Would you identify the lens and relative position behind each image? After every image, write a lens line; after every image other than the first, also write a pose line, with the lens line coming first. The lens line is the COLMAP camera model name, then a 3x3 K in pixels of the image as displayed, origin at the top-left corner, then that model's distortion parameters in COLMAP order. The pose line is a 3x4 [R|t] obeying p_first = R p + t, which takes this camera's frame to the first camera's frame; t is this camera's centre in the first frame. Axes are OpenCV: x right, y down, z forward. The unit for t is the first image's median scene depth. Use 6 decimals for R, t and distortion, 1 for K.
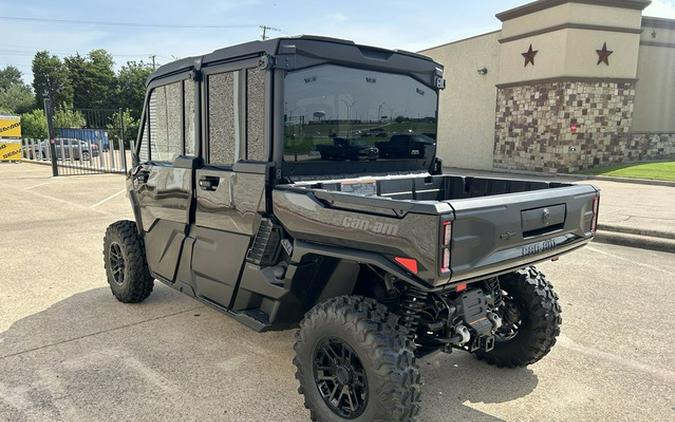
lens RADIAL K [[520.3, 0, 336.0], [0, 520.3, 211.6], [0, 0, 1]] dist [0.034686, -0.036491]
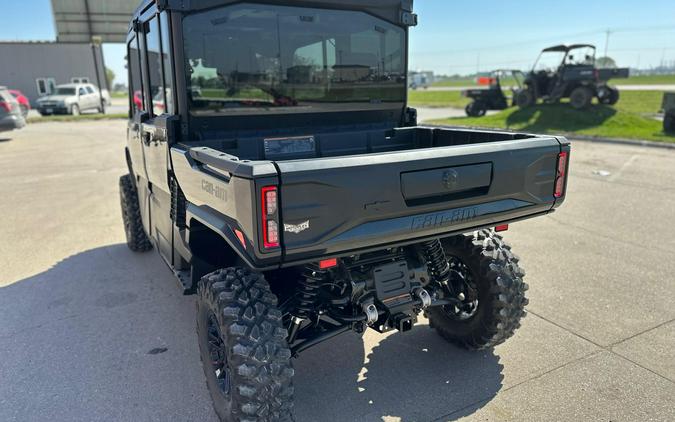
lens RADIAL K [[486.2, 0, 335.3], [0, 486.2, 210.1], [0, 0, 1]] dist [0.050484, -0.003760]
pose [[0.974654, 0.020154, -0.222809, 0.351198], [0.001171, 0.995461, 0.095163, -0.012359], [0.223716, -0.093012, 0.970206, 0.210052]]
